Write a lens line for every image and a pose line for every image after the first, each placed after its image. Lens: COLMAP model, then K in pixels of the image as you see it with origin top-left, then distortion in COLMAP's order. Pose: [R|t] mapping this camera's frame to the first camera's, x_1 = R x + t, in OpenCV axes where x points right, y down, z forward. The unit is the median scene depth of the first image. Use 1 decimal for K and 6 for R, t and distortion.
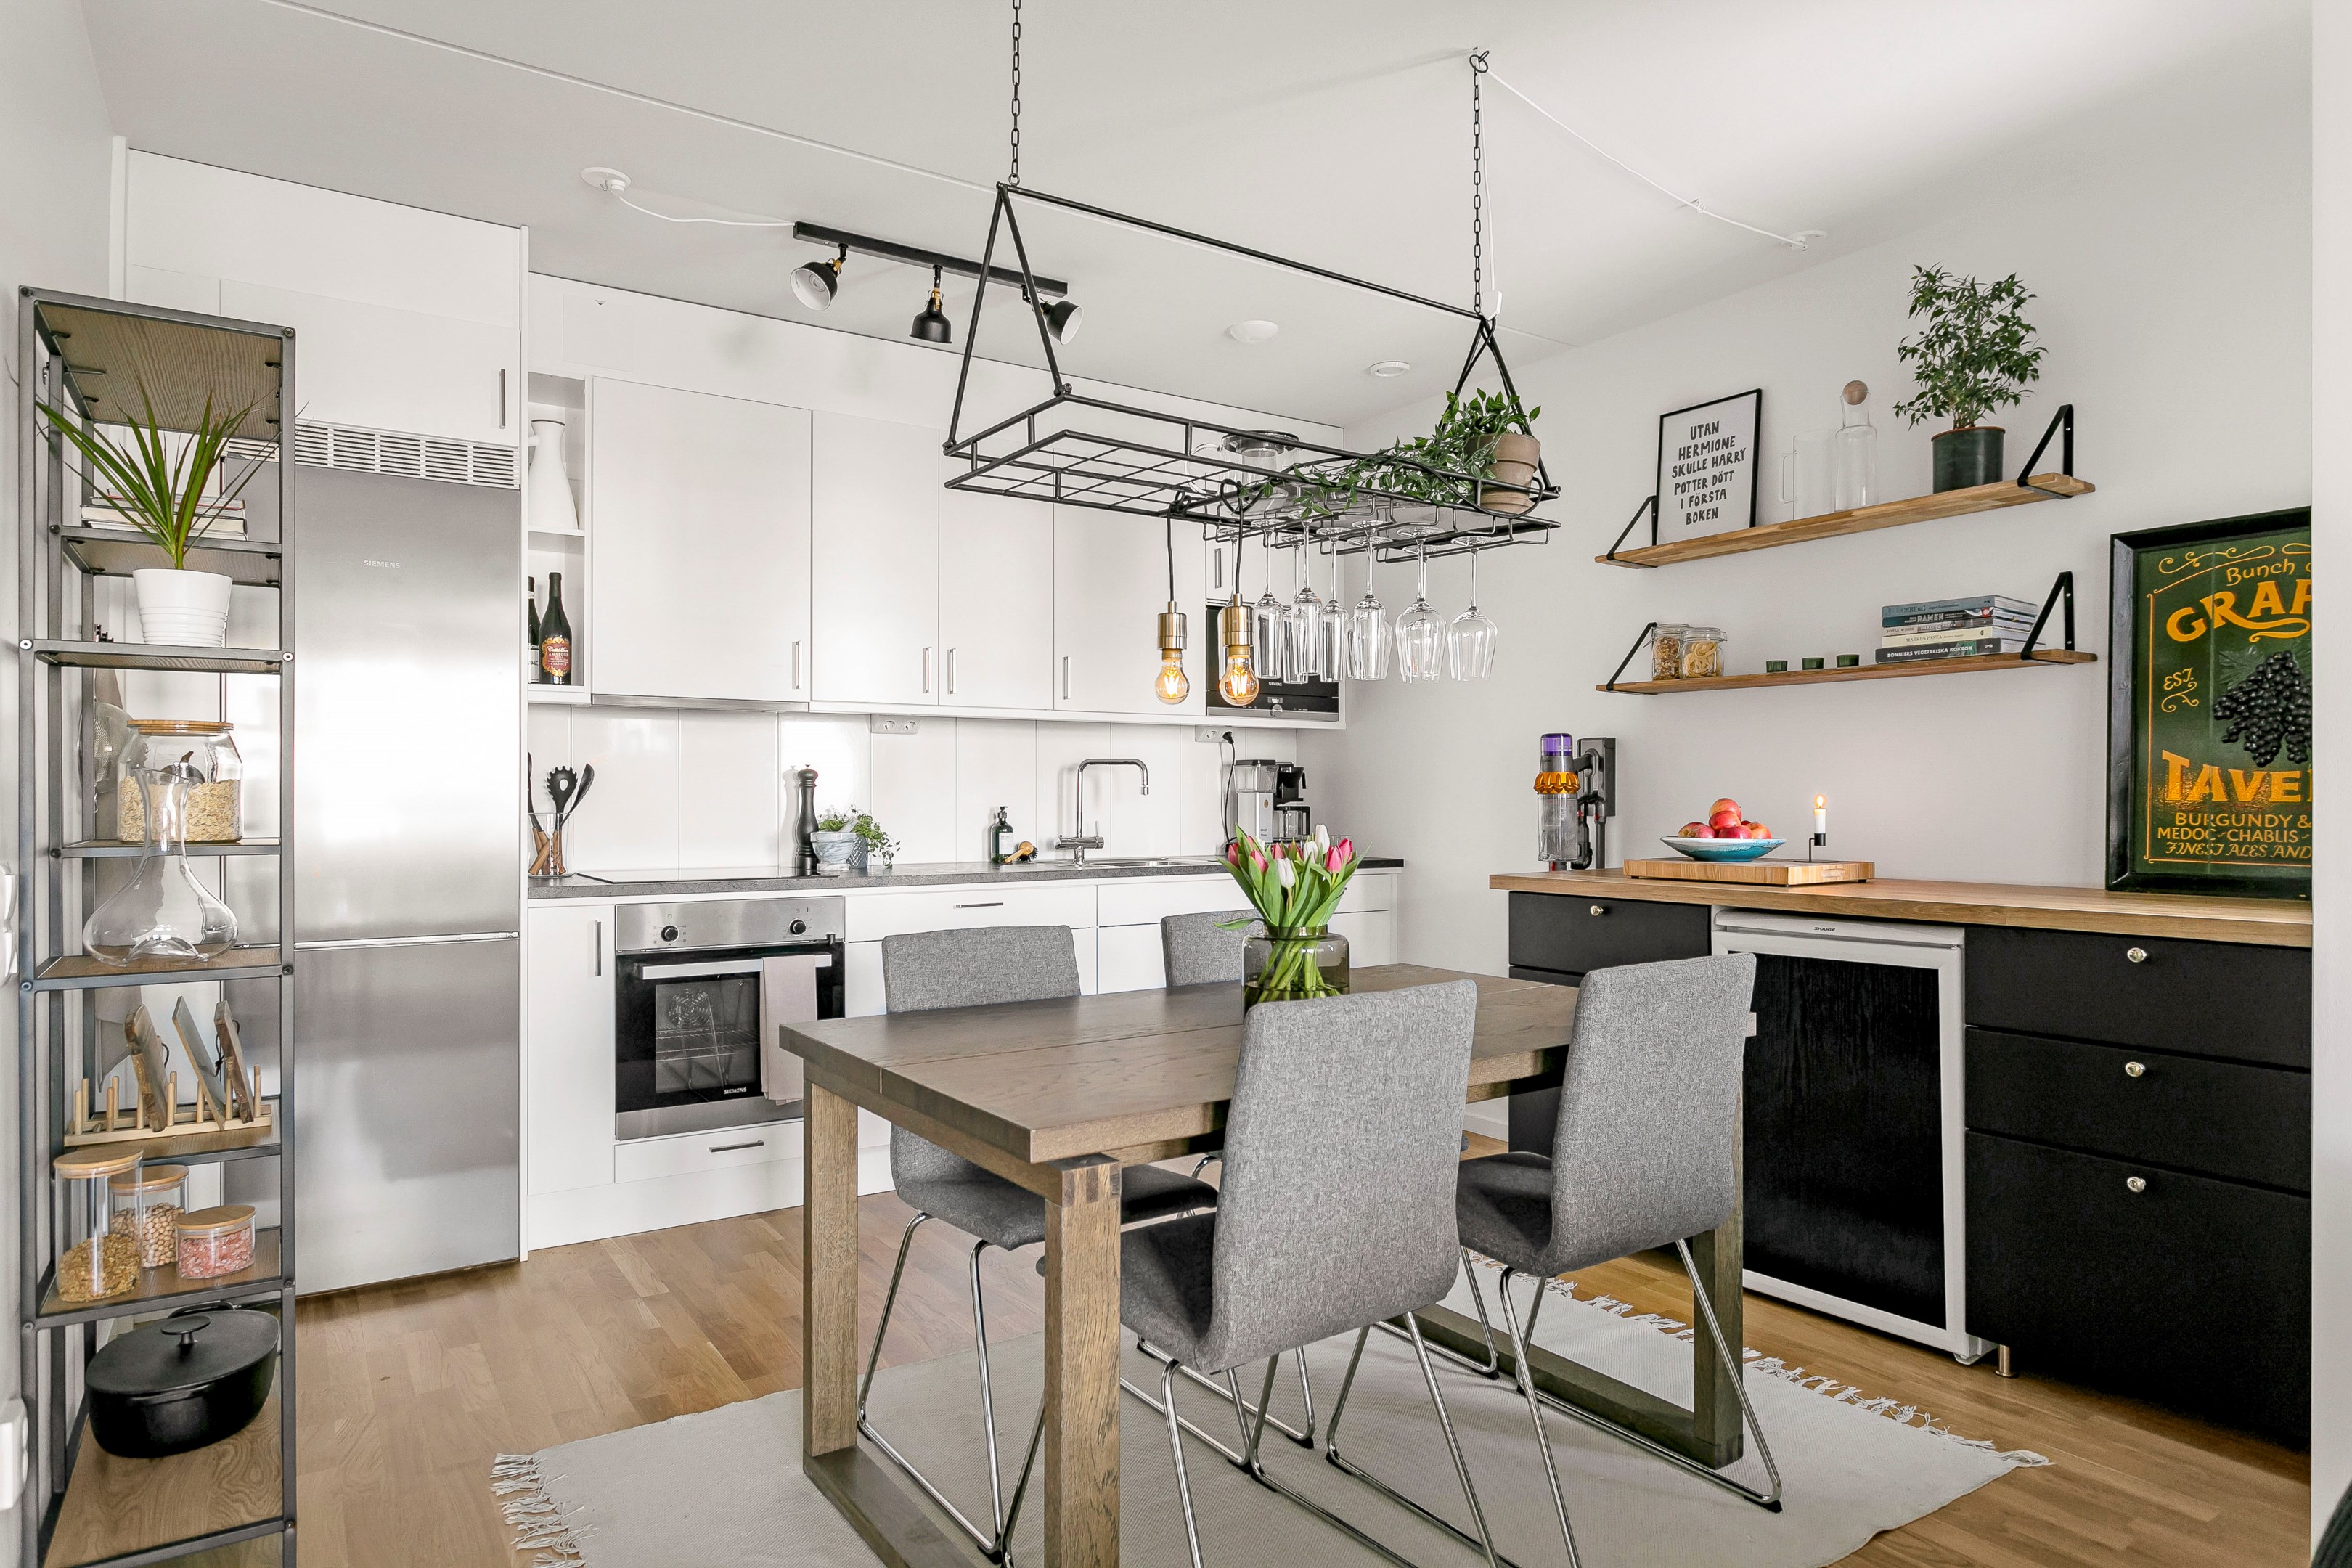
lens RADIAL K [[1392.5, 0, 1168.4], [0, 1392.5, 797.1], [0, 0, 1]] dist [-0.003405, 0.002507]
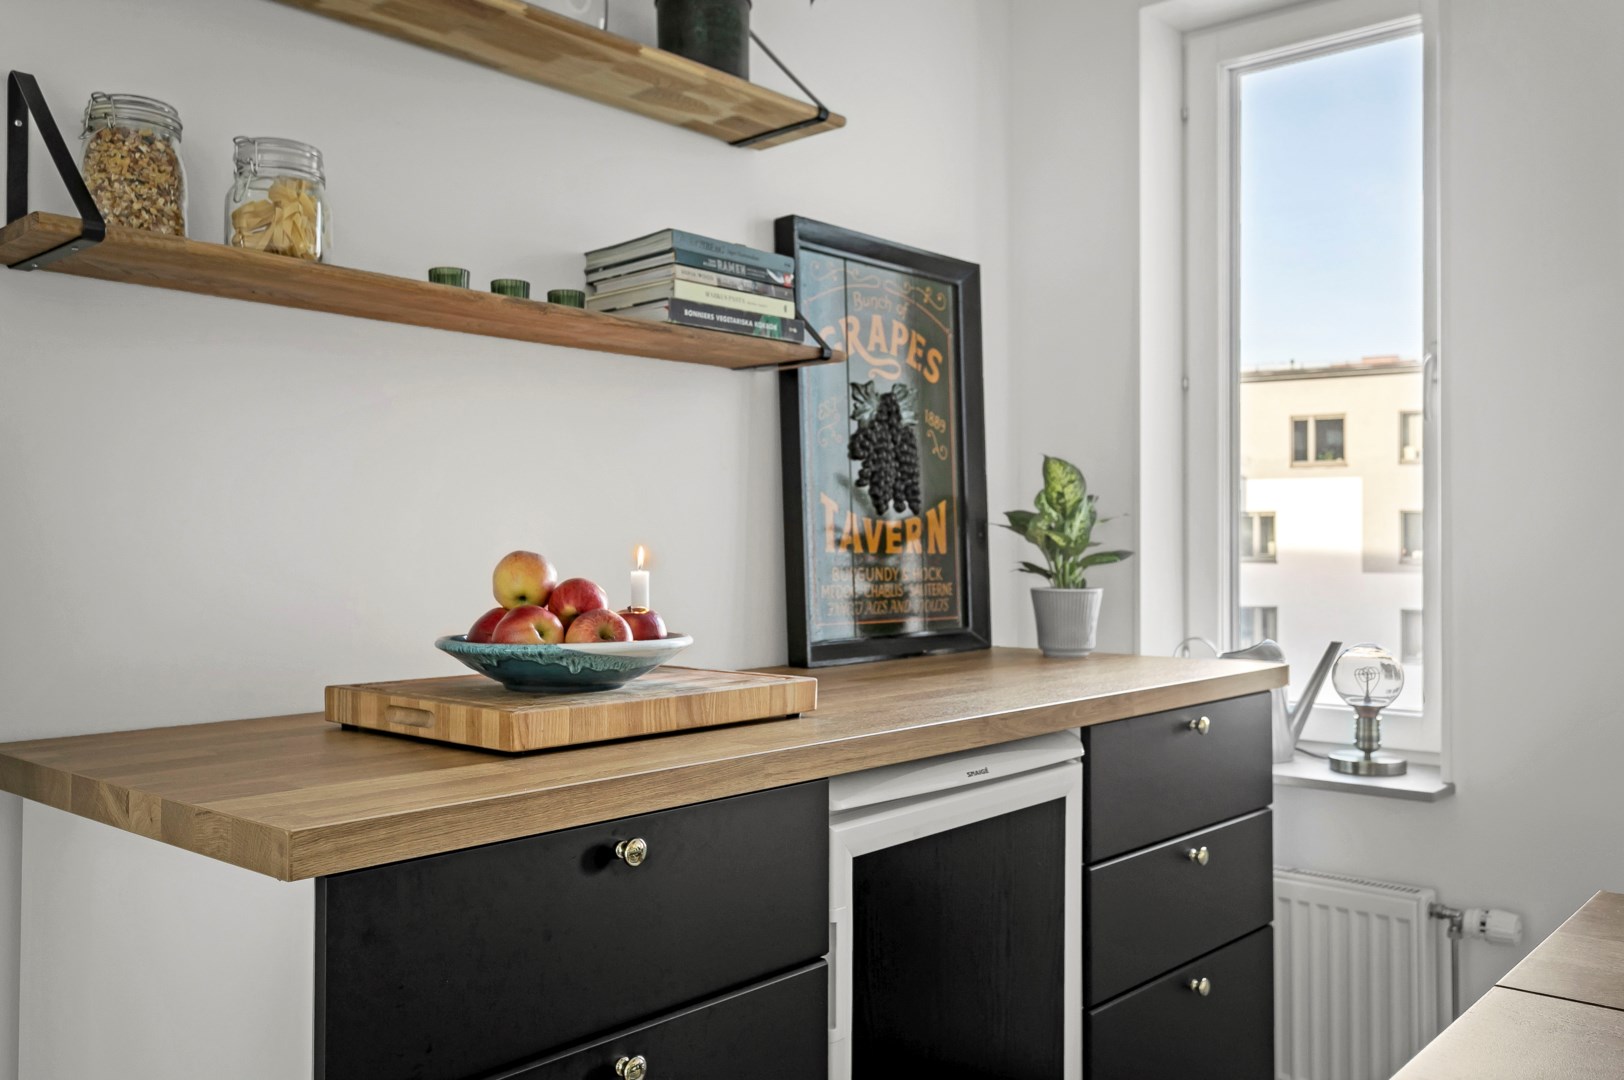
lens RADIAL K [[1352.3, 0, 812.0], [0, 1352.3, 540.0], [0, 0, 1]] dist [-0.004897, -0.003864]
pose [[-0.267766, -0.013286, 0.963392, -0.056635], [-0.024435, 0.999677, 0.006995, -0.007375], [-0.963174, -0.021668, -0.268004, 0.989716]]
